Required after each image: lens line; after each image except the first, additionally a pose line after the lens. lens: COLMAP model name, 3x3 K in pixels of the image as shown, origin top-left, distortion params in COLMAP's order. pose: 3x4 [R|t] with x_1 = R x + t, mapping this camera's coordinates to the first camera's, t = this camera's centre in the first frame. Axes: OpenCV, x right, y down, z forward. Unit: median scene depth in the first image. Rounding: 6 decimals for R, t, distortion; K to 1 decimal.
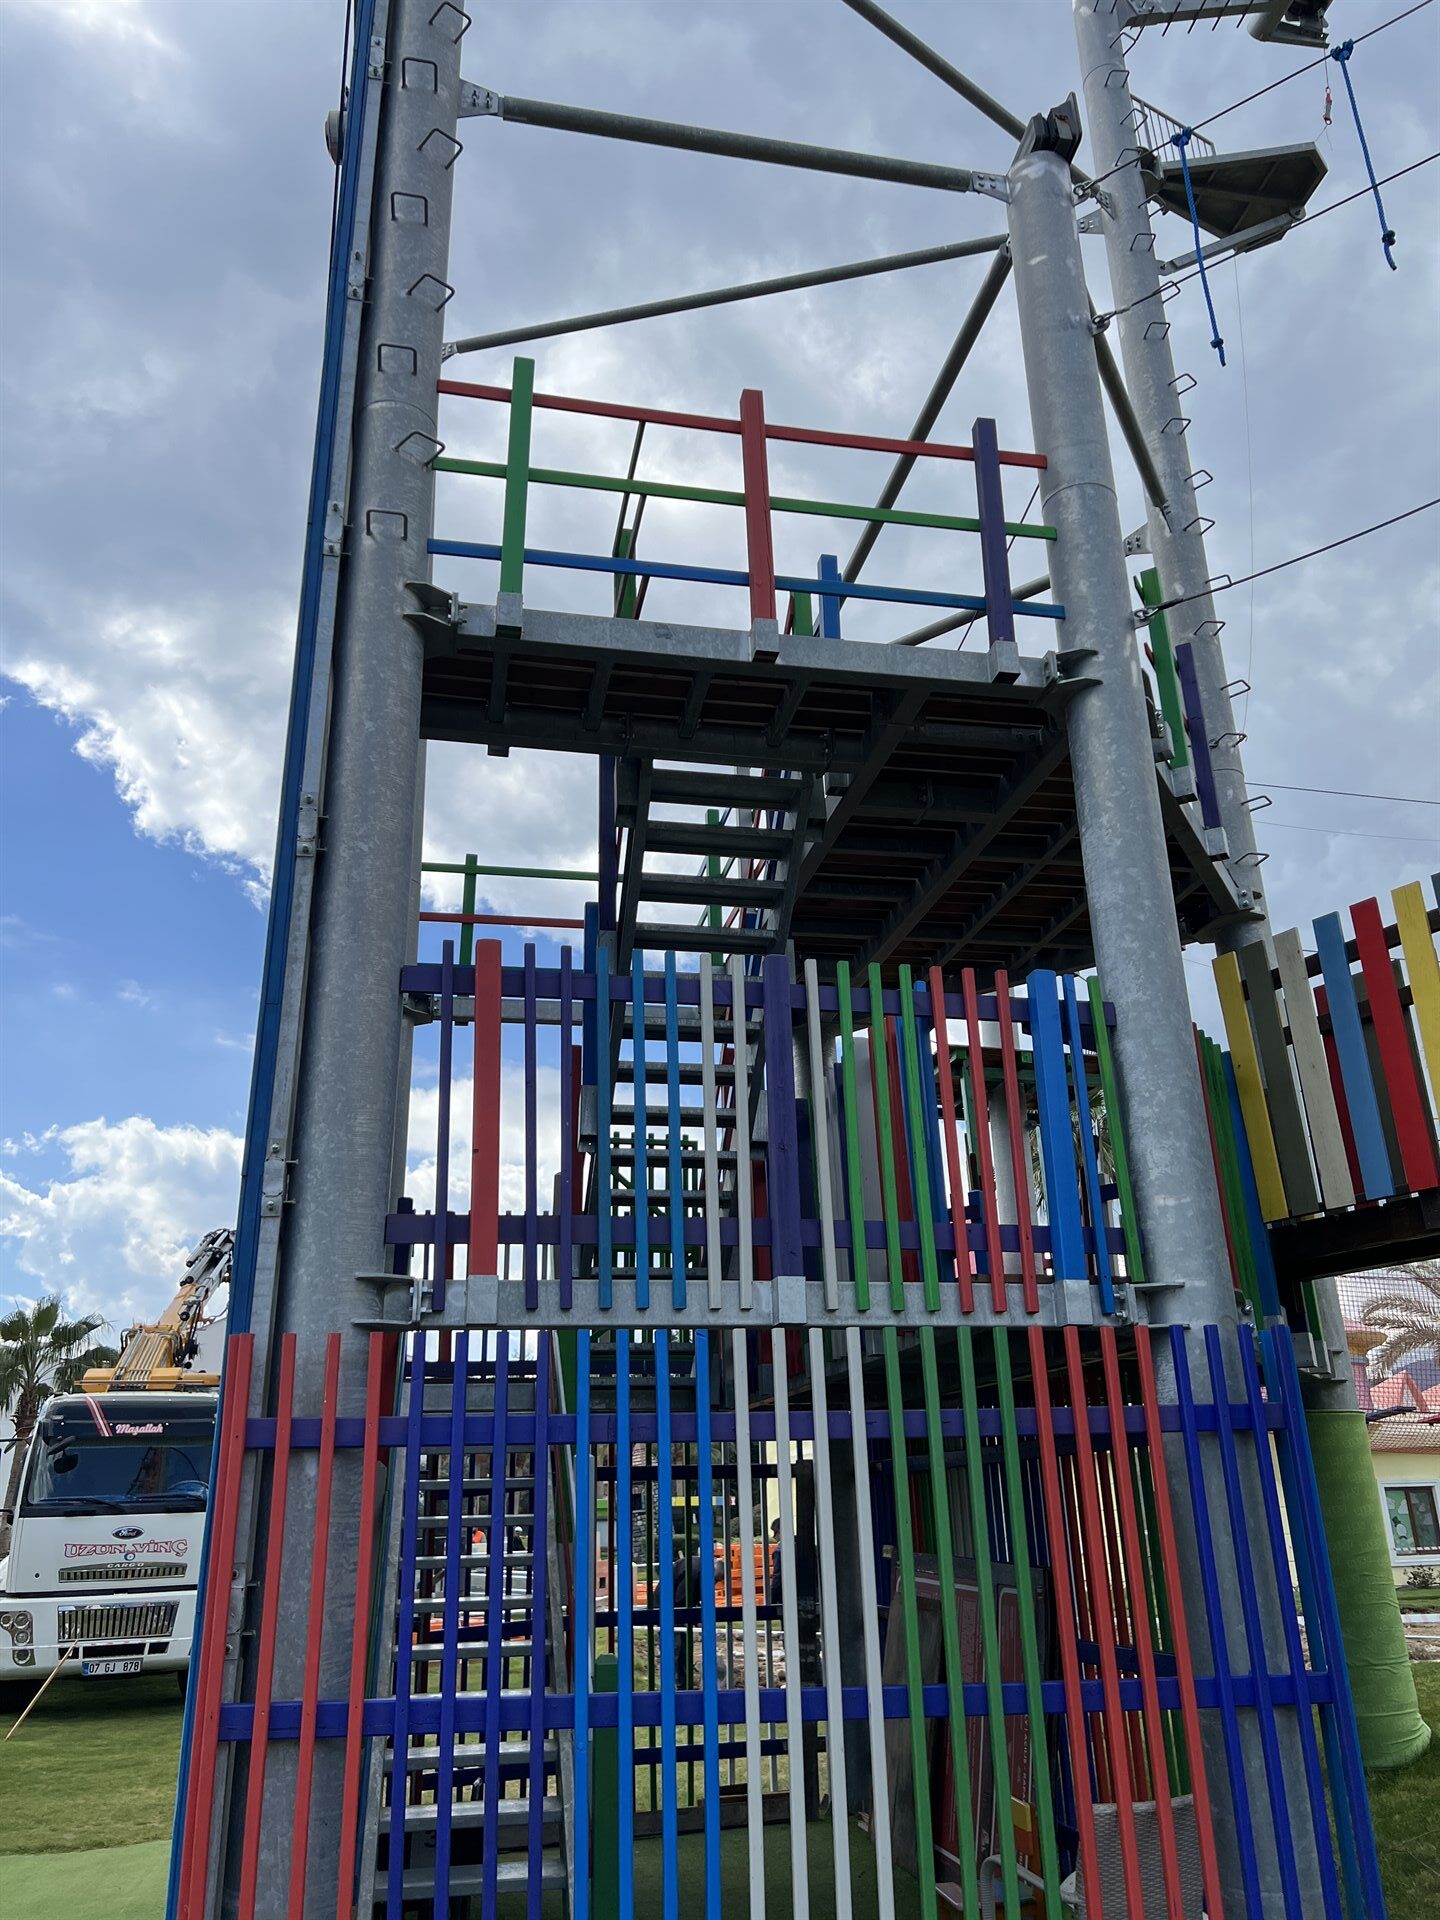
lens RADIAL K [[1458.5, 0, 728.3], [0, 1458.5, 952.1], [0, 0, 1]] dist [0.061494, -0.058421]
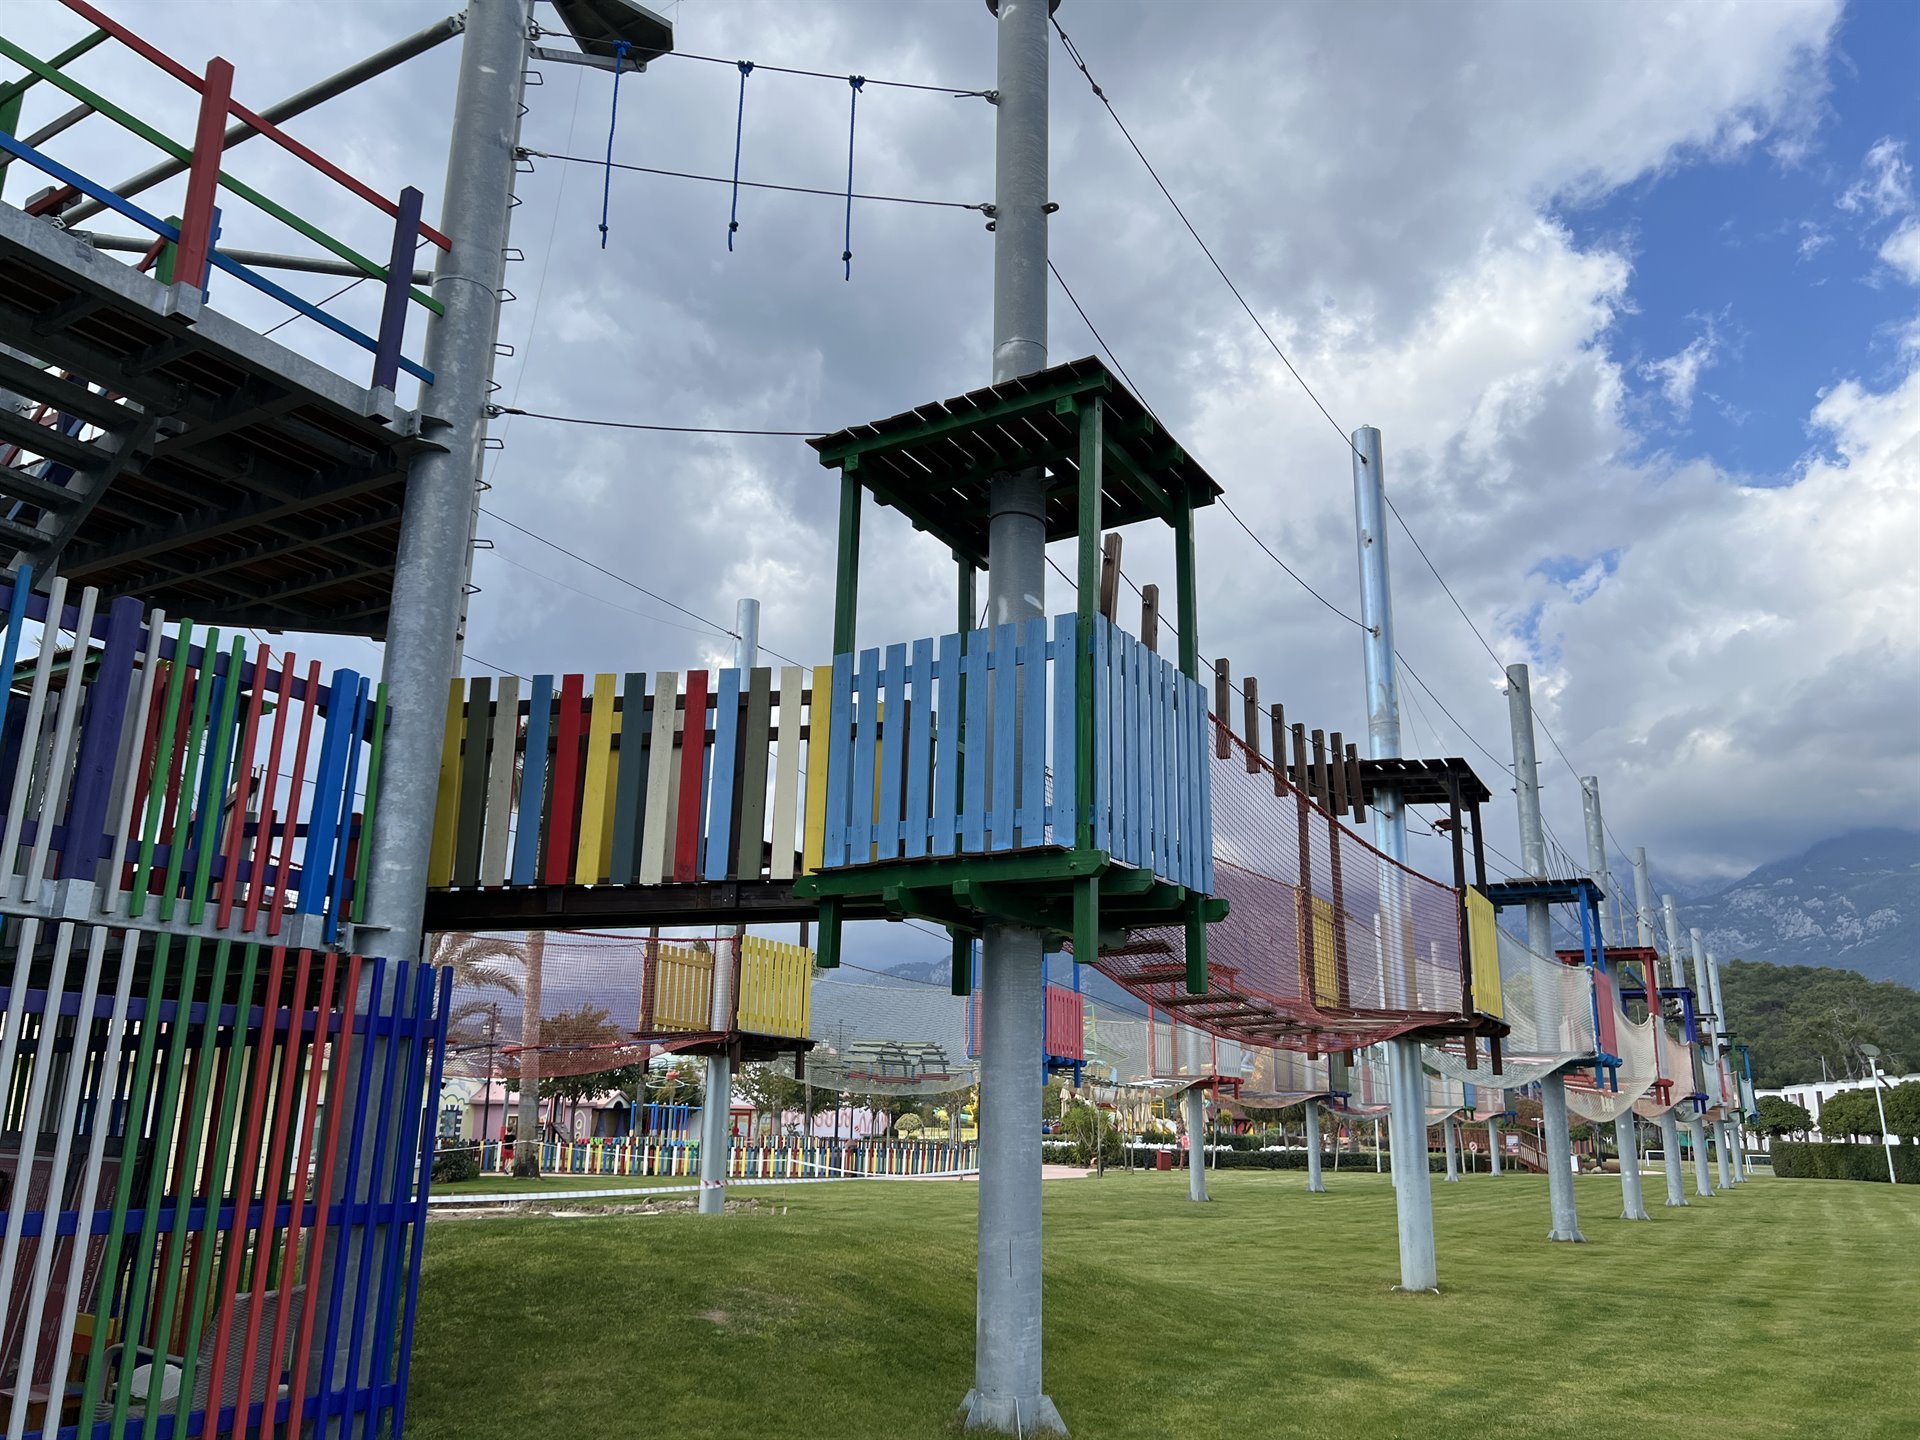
lens RADIAL K [[1435.2, 0, 946.6], [0, 1435.2, 752.3], [0, 0, 1]] dist [0.090362, -0.108620]
pose [[0.674489, 0.226461, 0.702694, -0.288428], [-0.303812, 0.952608, -0.015385, -0.054918], [-0.672876, -0.203110, 0.711325, -0.224338]]
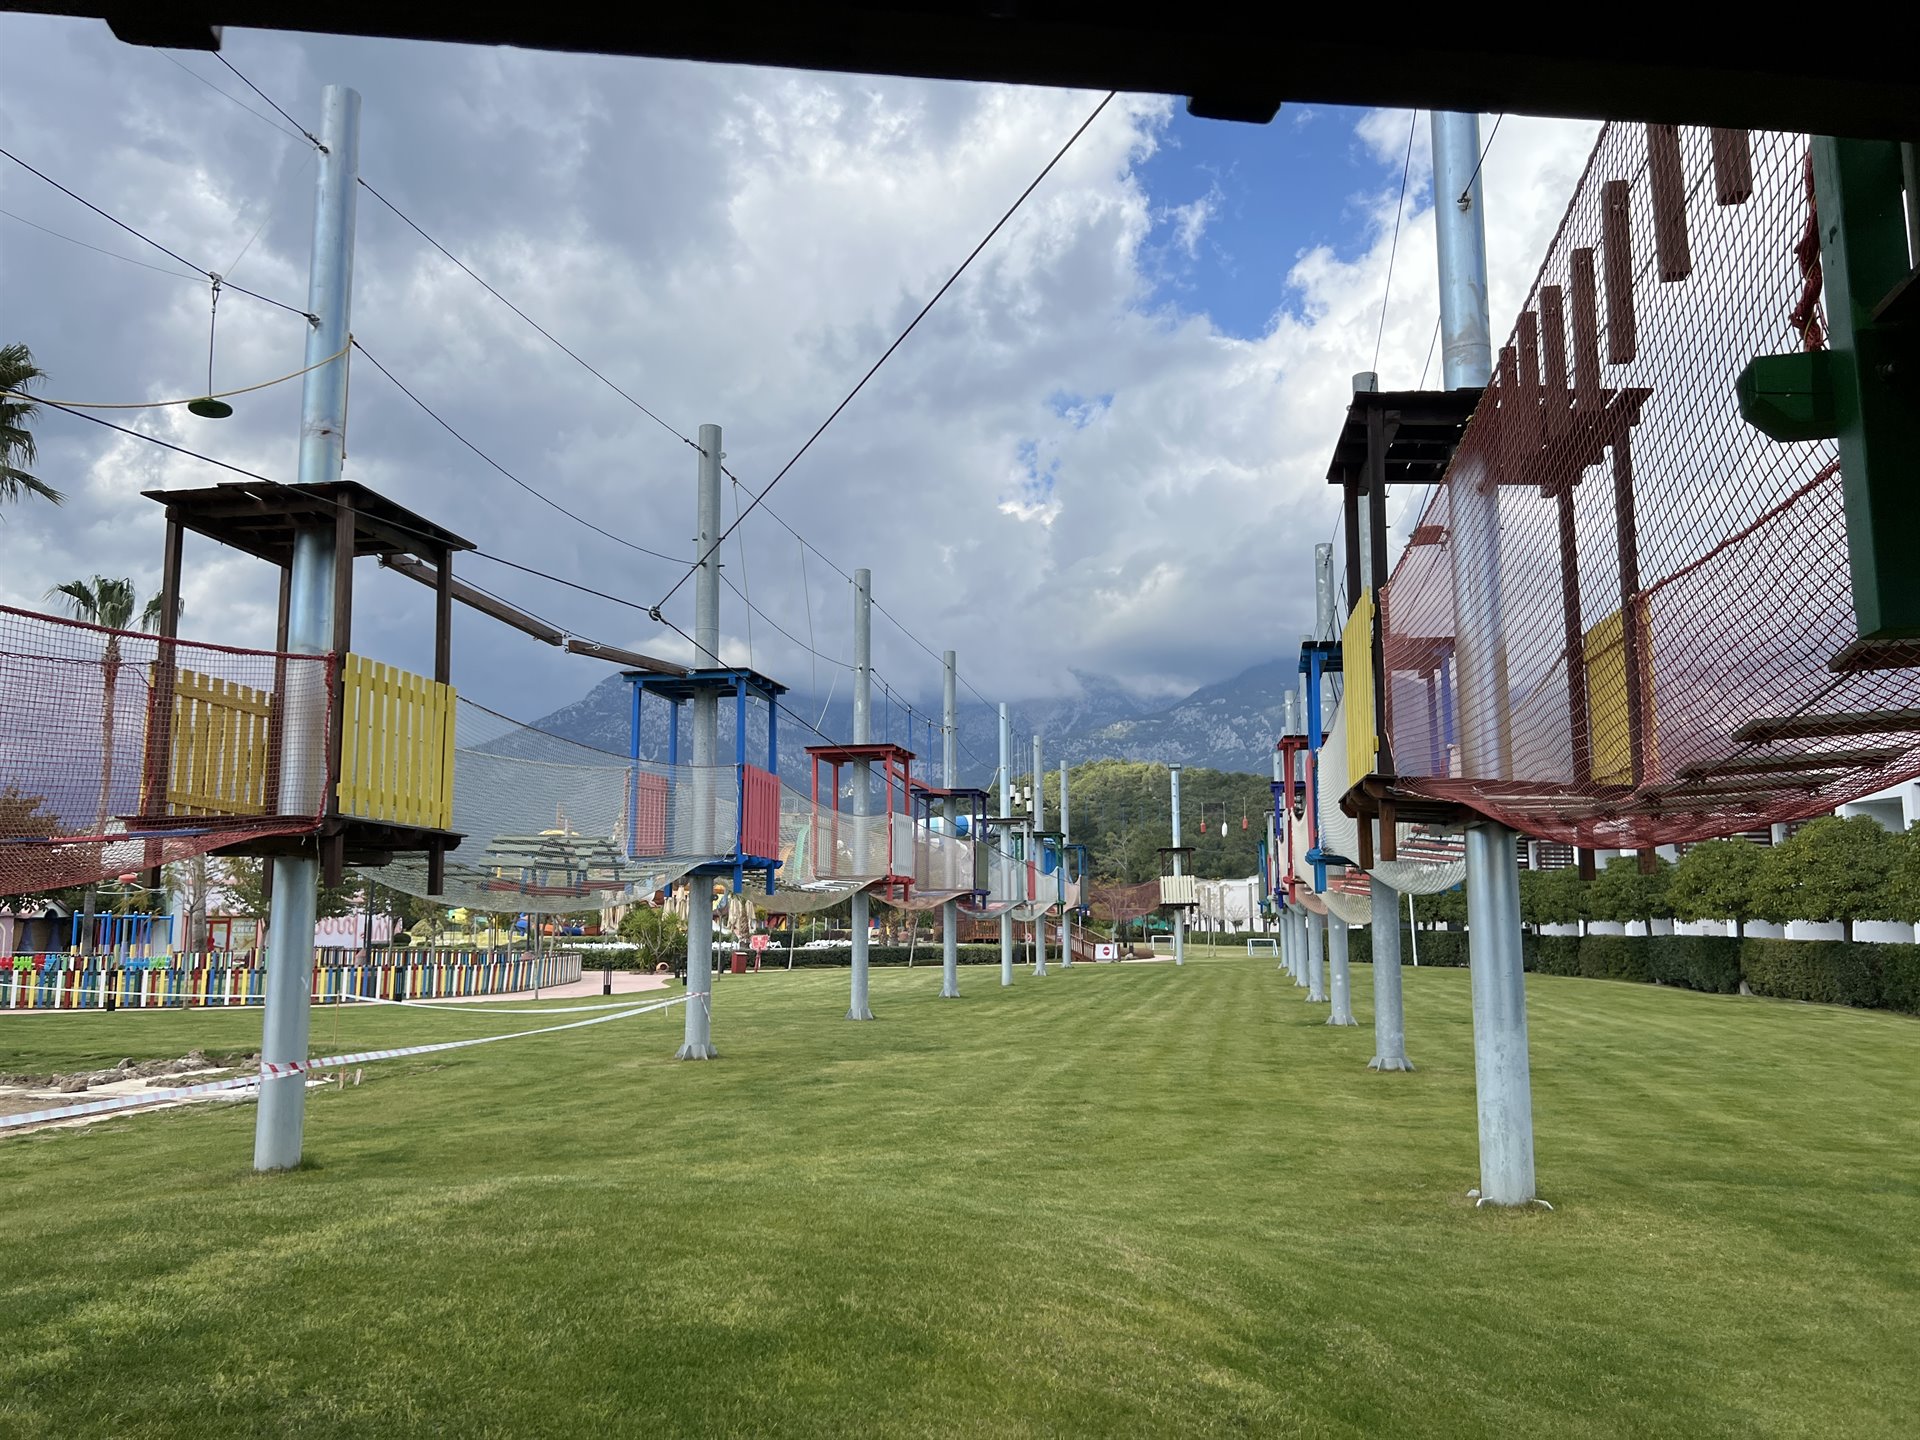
lens RADIAL K [[1435.2, 0, 946.6], [0, 1435.2, 752.3], [0, 0, 1]] dist [0.090362, -0.108620]
pose [[0.396017, 0.140498, 0.907431, 0.424956], [-0.346042, 0.938201, 0.005756, 0.281924], [-0.850544, -0.316289, 0.420162, 0.862248]]
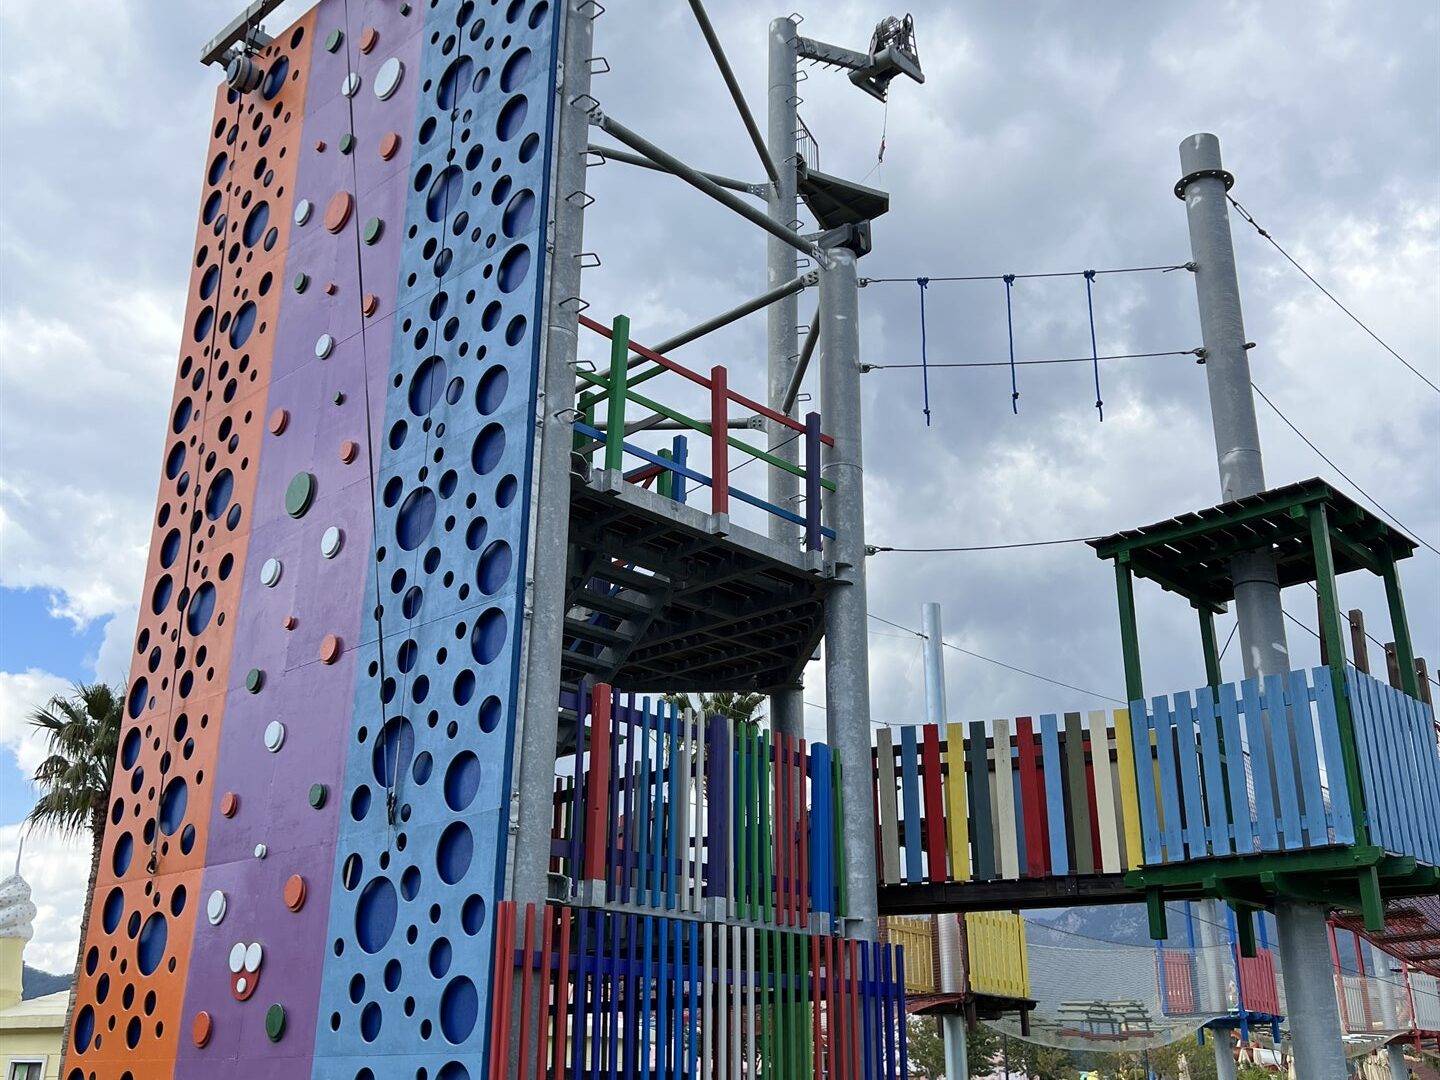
lens RADIAL K [[1420.5, 0, 720.0], [0, 1420.5, 540.0], [0, 0, 1]] dist [0.200371, -0.474239]
pose [[0.825196, 0.235080, 0.513604, -0.884456], [-0.235056, 0.969725, -0.066189, -0.087211], [-0.513614, -0.066107, 0.855471, -0.476072]]
